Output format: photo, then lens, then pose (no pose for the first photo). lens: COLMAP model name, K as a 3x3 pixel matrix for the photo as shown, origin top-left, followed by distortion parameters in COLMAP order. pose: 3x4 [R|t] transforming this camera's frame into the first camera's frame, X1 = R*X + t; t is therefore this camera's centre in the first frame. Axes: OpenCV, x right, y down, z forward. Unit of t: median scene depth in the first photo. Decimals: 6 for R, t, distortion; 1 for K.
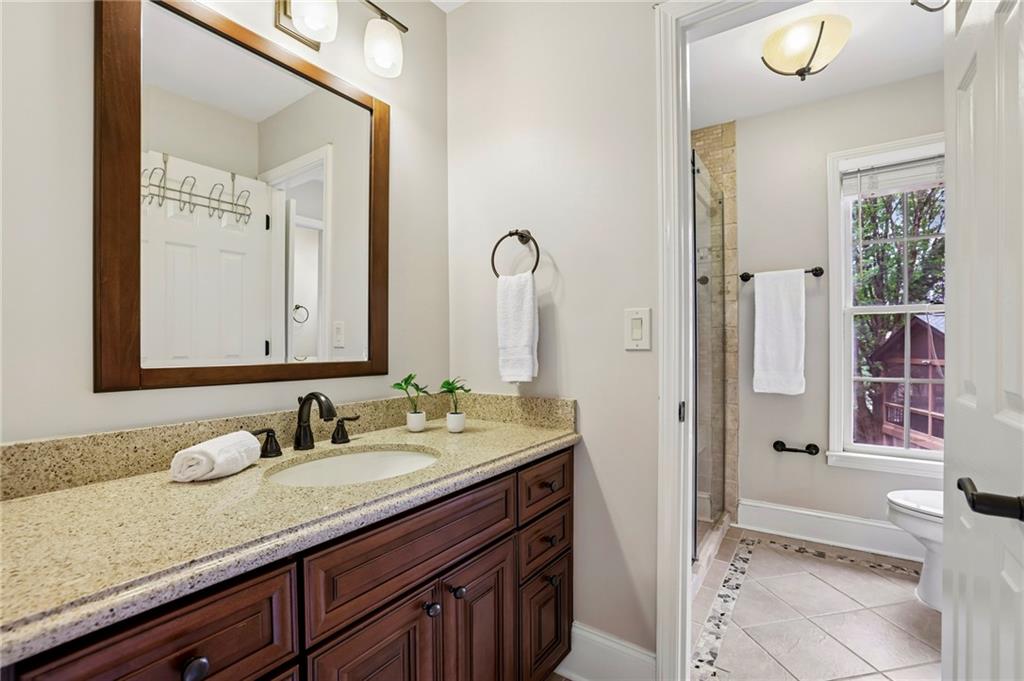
lens RADIAL K [[458.1, 0, 510.2], [0, 458.1, 349.5], [0, 0, 1]] dist [-0.020176, 0.000753]
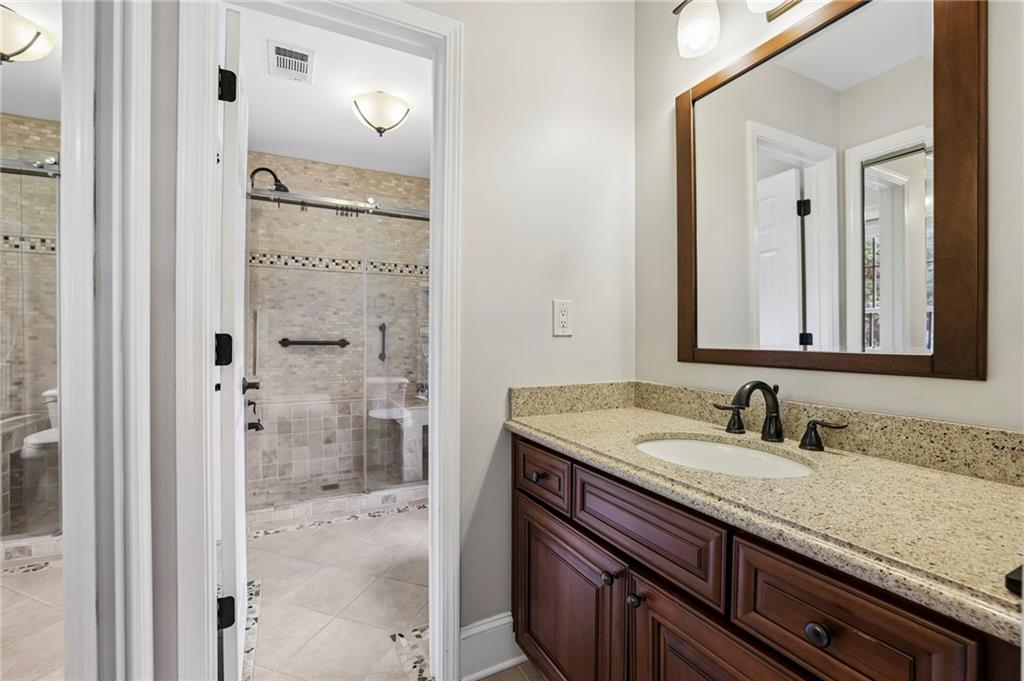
lens RADIAL K [[445.6, 0, 510.8], [0, 445.6, 337.4], [0, 0, 1]] dist [-0.001327, 0.000339]
pose [[-0.477357, 0.005170, -0.878694, 0.688481], [-0.002727, 0.999969, 0.007365, -0.004191], [0.878705, 0.005912, -0.477328, 1.013572]]
